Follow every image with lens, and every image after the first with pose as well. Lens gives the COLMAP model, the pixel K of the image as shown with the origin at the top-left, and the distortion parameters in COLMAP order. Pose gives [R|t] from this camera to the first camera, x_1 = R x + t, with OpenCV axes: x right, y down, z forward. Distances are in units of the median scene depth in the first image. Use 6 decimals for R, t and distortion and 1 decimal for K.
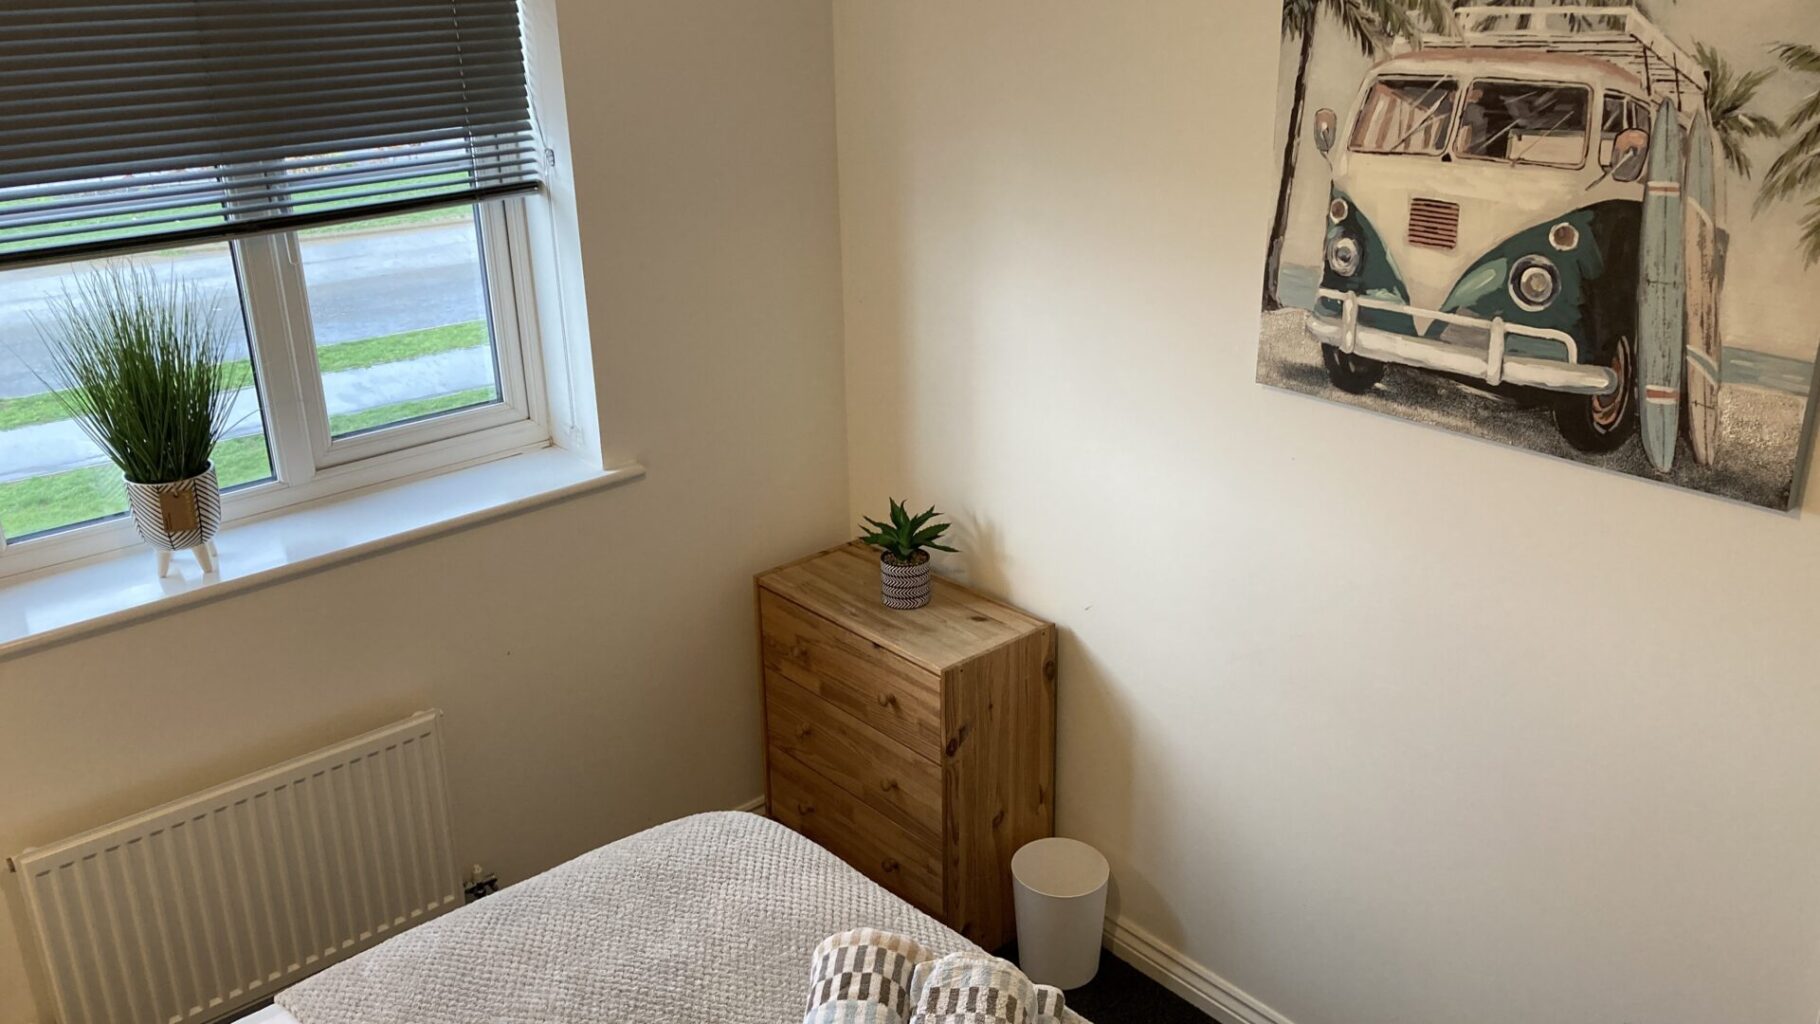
lens RADIAL K [[1477.5, 0, 919.0], [0, 1477.5, 496.4], [0, 0, 1]] dist [0.049606, -0.046442]
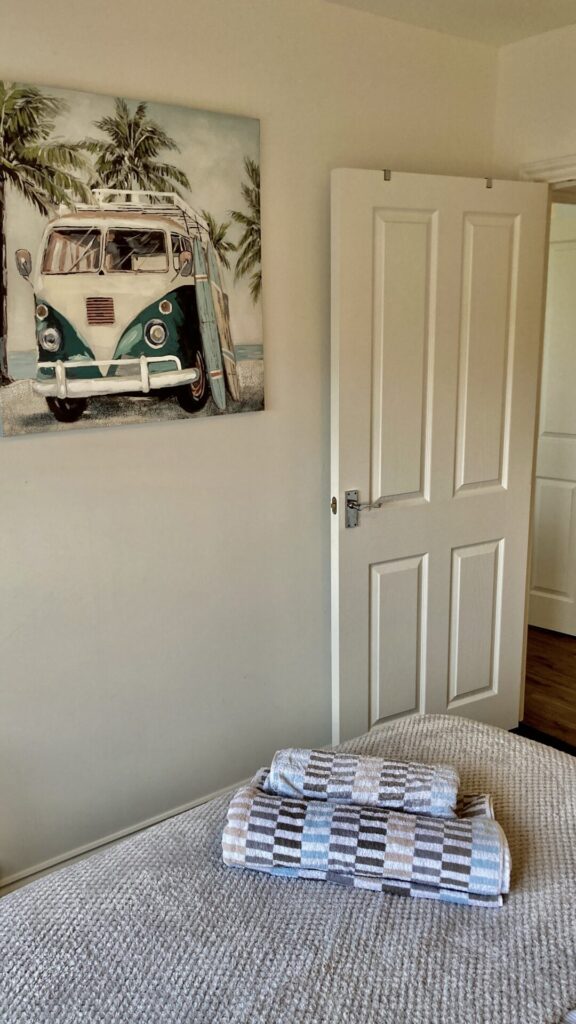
lens RADIAL K [[831.3, 0, 286.7], [0, 831.3, 507.8], [0, 0, 1]] dist [0.049606, -0.046442]
pose [[0.099545, -0.208651, 0.972911, -0.693797], [0.386584, 0.909067, 0.155405, -0.038672], [-0.916866, 0.360642, 0.171154, 0.738154]]
